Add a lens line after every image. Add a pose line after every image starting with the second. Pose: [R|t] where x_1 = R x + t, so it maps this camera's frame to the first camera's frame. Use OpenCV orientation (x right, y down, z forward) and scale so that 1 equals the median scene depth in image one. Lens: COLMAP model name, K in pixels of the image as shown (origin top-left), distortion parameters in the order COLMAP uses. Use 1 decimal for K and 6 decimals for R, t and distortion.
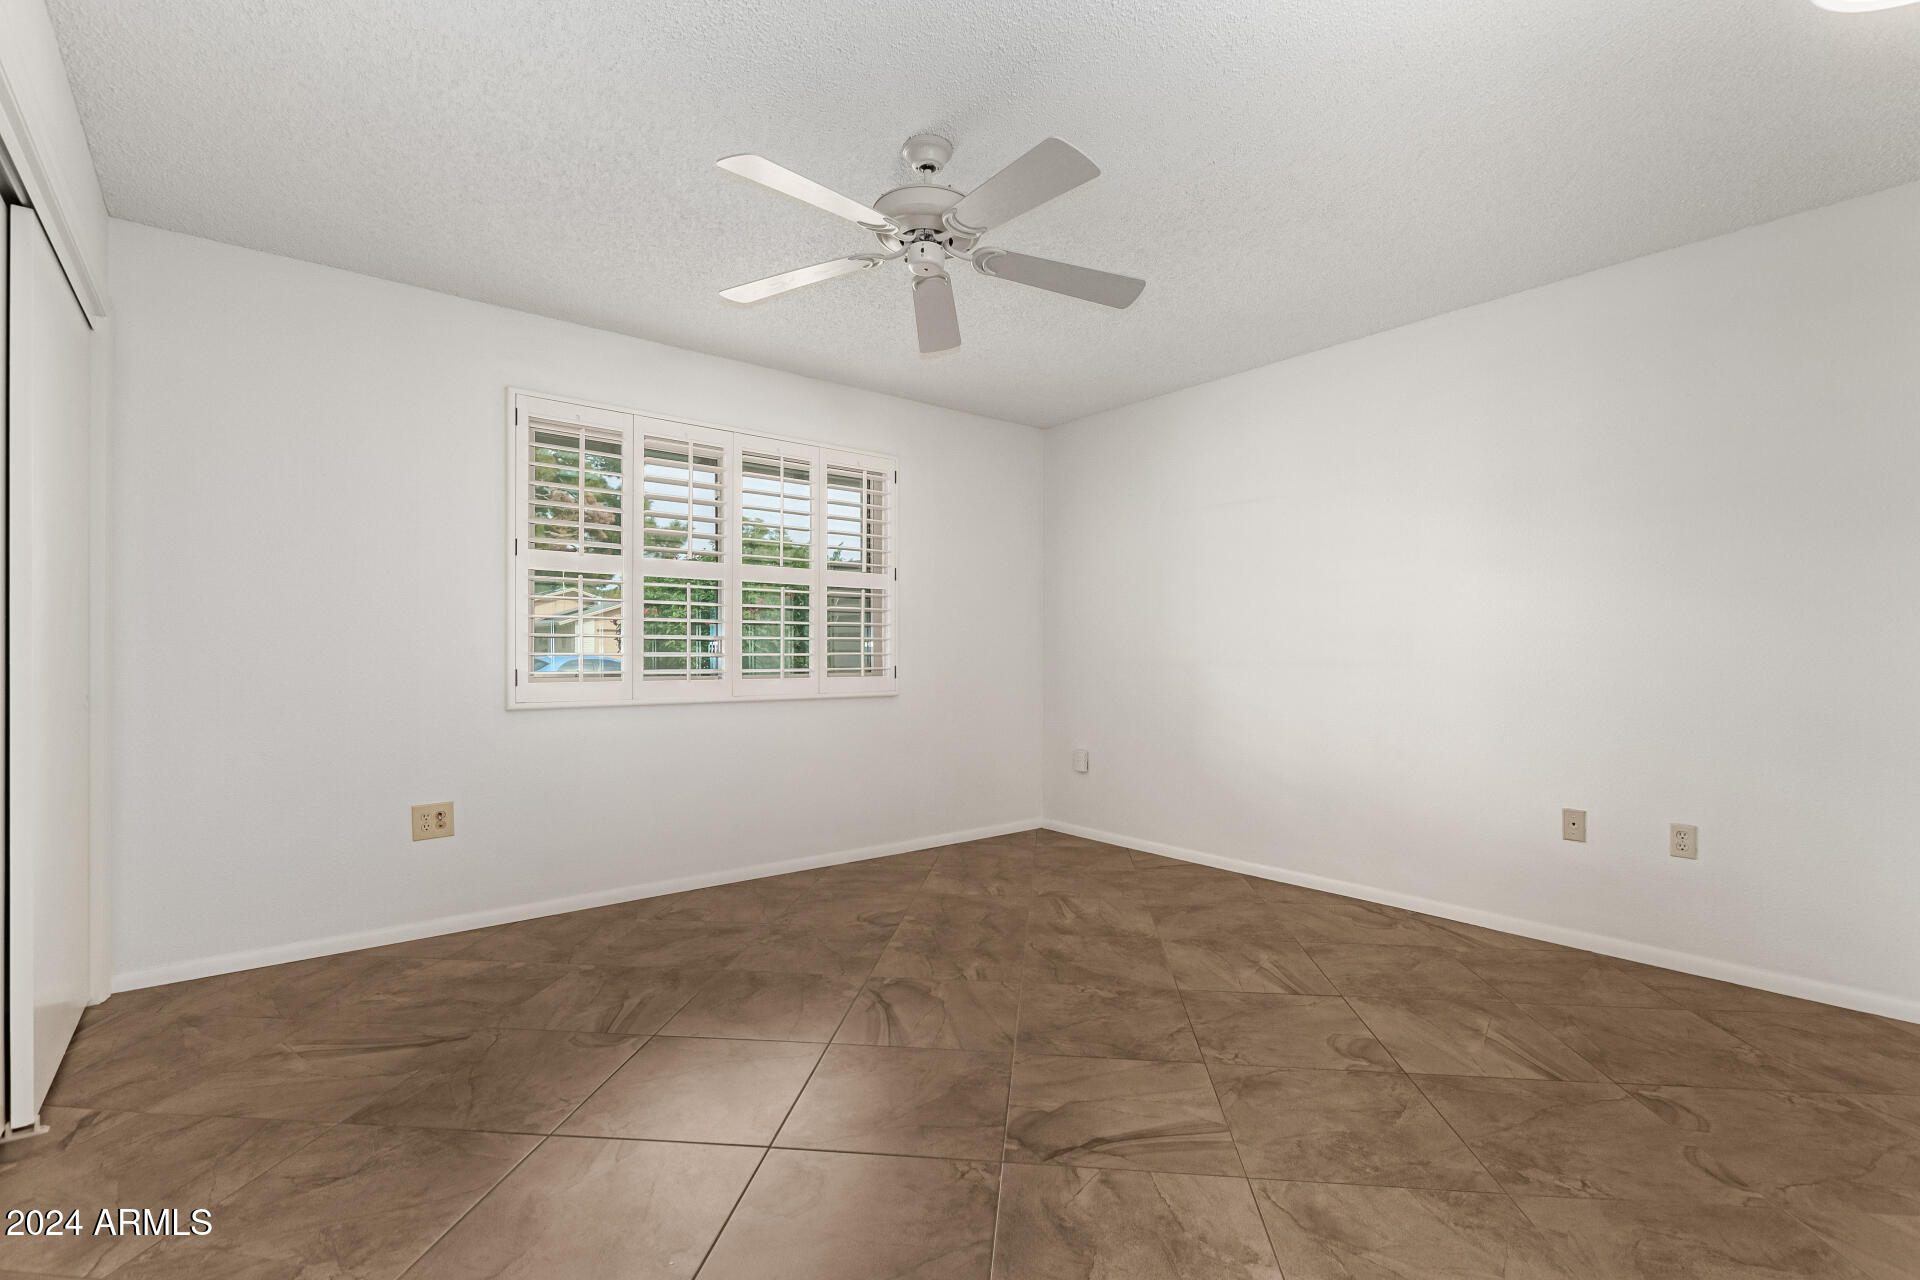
lens RADIAL K [[881.3, 0, 973.3], [0, 881.3, 656.3], [0, 0, 1]] dist [0.003945, -0.000183]
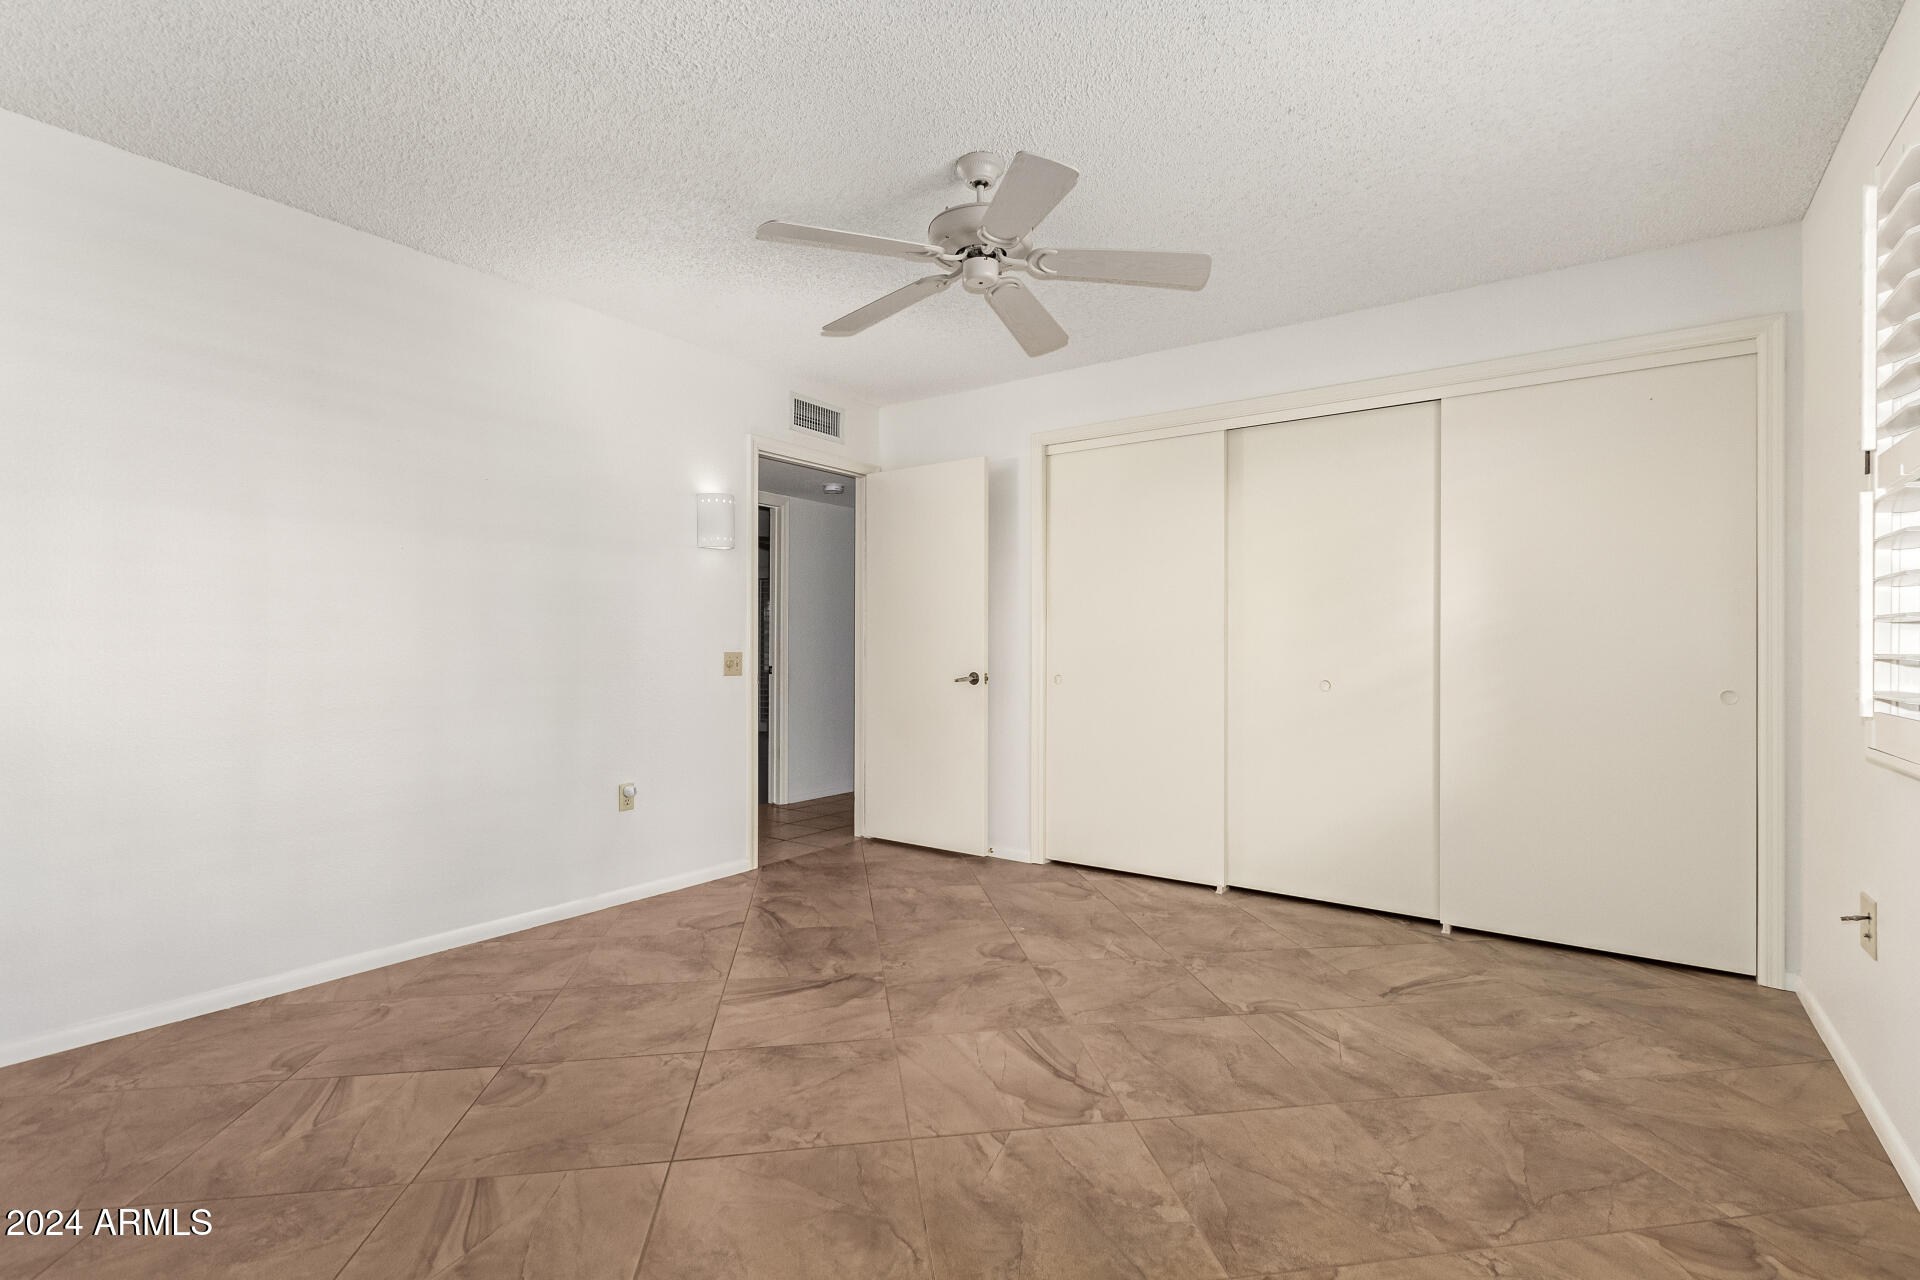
lens RADIAL K [[881.3, 0, 973.3], [0, 881.3, 656.3], [0, 0, 1]] dist [0.003945, -0.000183]
pose [[-0.967520, -0.002192, -0.252786, 0.211152], [-0.005351, 0.999916, 0.011812, -0.008695], [0.252739, 0.012781, -0.967450, 1.960446]]
